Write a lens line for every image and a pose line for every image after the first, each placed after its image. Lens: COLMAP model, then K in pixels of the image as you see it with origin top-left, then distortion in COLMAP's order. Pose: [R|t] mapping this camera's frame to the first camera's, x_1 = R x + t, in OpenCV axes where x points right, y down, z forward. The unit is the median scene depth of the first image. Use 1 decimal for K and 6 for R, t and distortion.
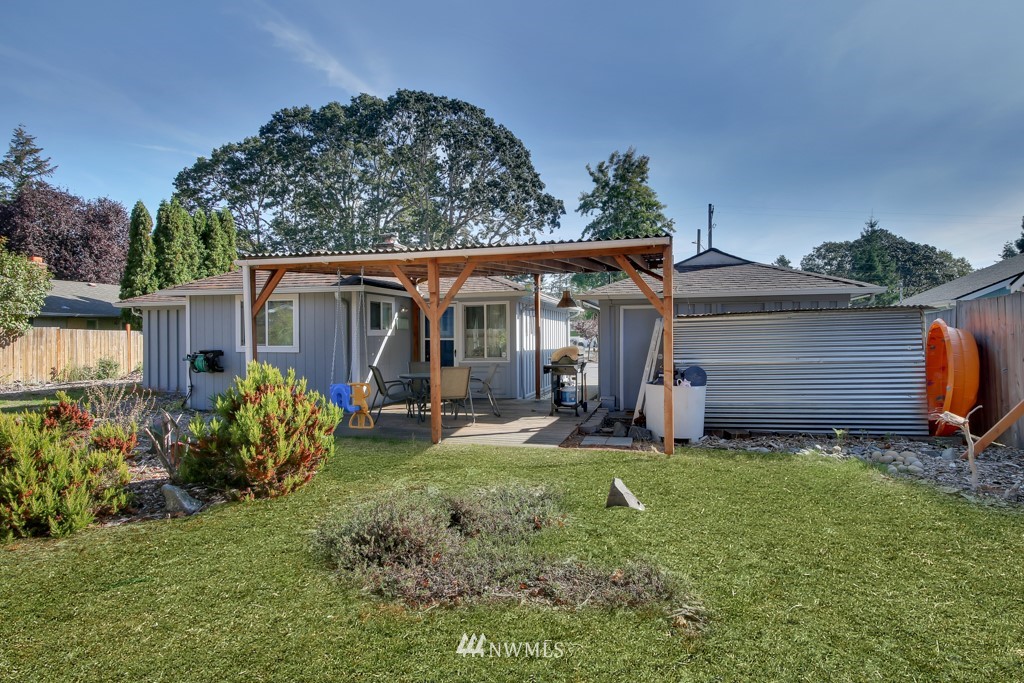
lens RADIAL K [[617.7, 0, 522.5], [0, 617.7, 336.4], [0, 0, 1]] dist [0.016262, -0.041934]
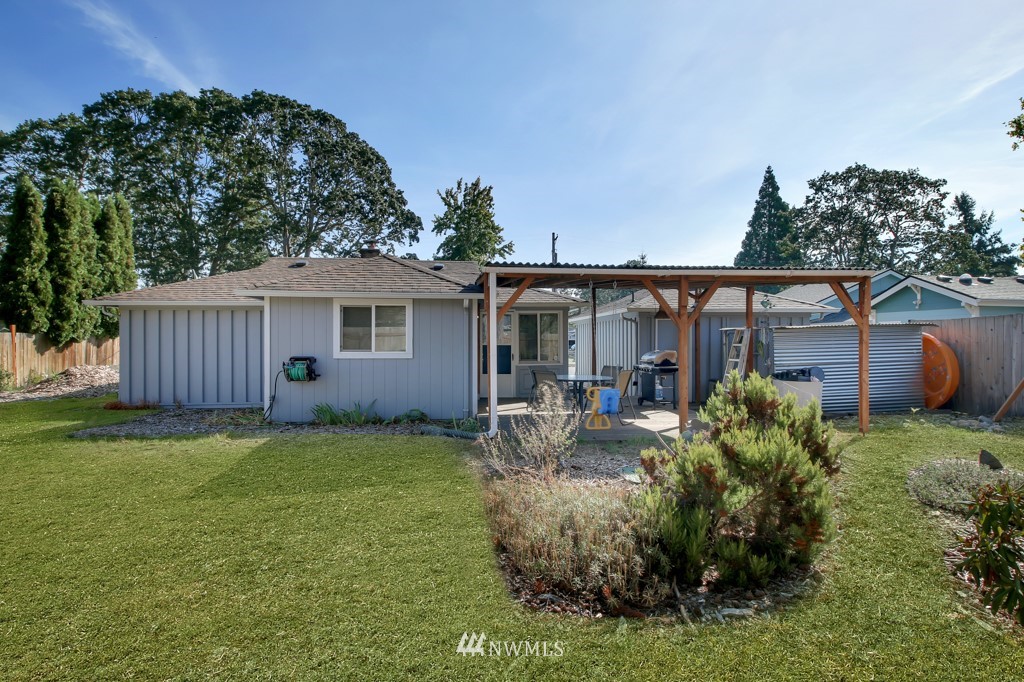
lens RADIAL K [[546.6, 0, 501.1], [0, 546.6, 338.4], [0, 0, 1]] dist [0.007219, -0.029079]
pose [[0.918629, 0.004652, 0.395094, -0.193078], [-0.003884, 0.999989, -0.002743, -0.001351], [-0.395102, 0.000985, 0.918637, 0.046621]]
